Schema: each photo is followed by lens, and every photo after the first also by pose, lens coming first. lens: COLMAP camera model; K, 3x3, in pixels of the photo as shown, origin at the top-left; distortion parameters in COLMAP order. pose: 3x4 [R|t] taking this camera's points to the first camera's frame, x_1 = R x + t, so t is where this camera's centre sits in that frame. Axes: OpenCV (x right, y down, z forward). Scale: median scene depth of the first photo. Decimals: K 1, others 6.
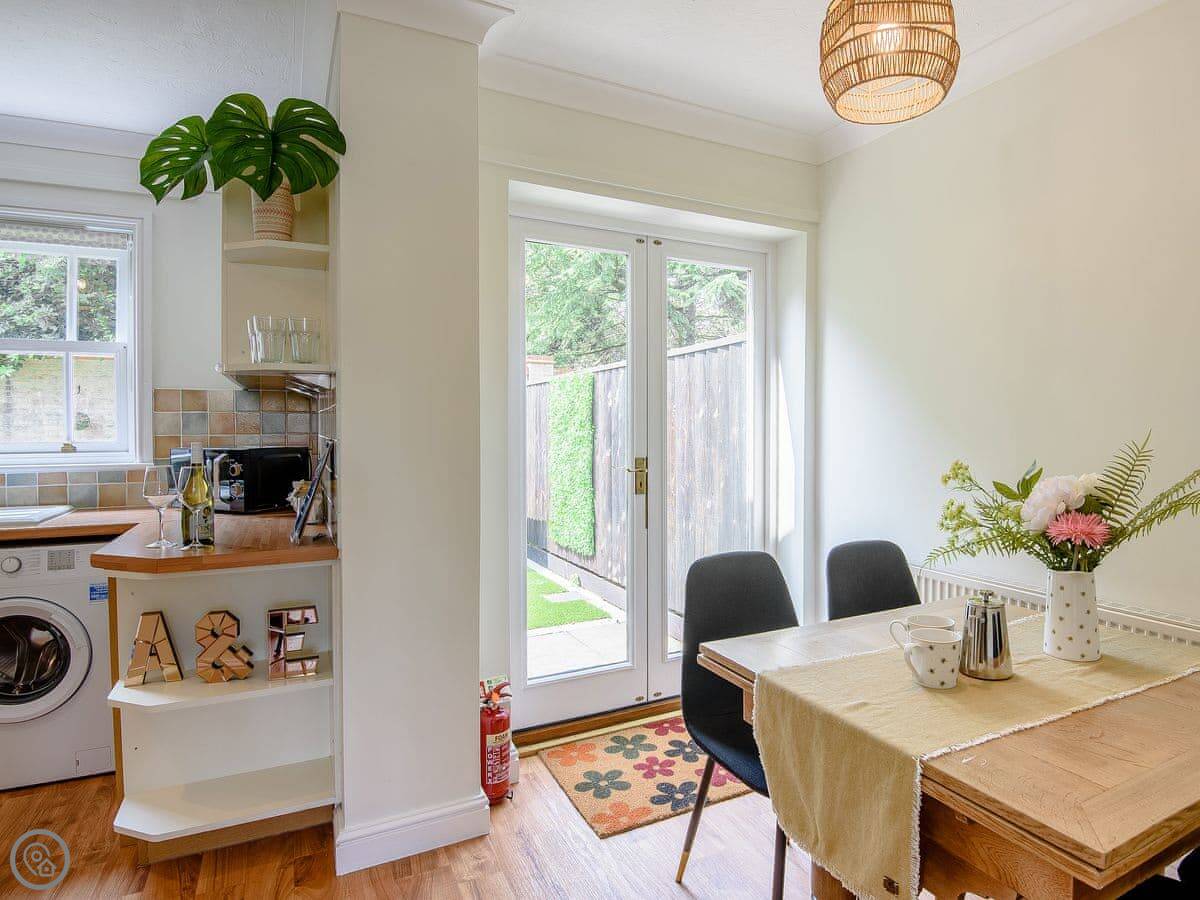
lens RADIAL K [[638.7, 0, 600.0], [0, 638.7, 450.0], [0, 0, 1]] dist [-0.005490, -0.027042]
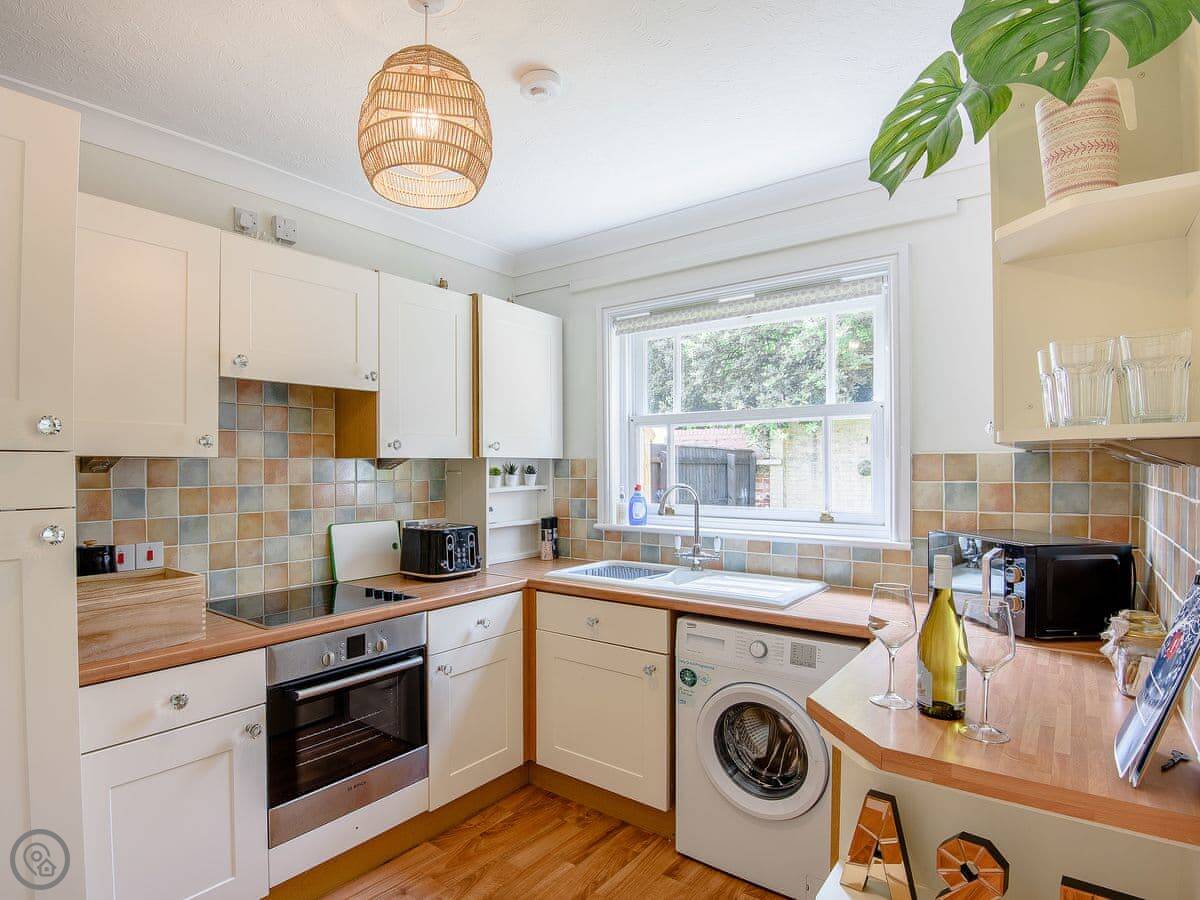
lens RADIAL K [[638.7, 0, 600.0], [0, 638.7, 450.0], [0, 0, 1]] dist [-0.005490, -0.027042]
pose [[0.455573, -0.022129, -0.889923, -0.192021], [-0.037940, 0.998300, -0.044247, -0.064024], [0.889389, 0.053921, 0.453959, 0.332457]]
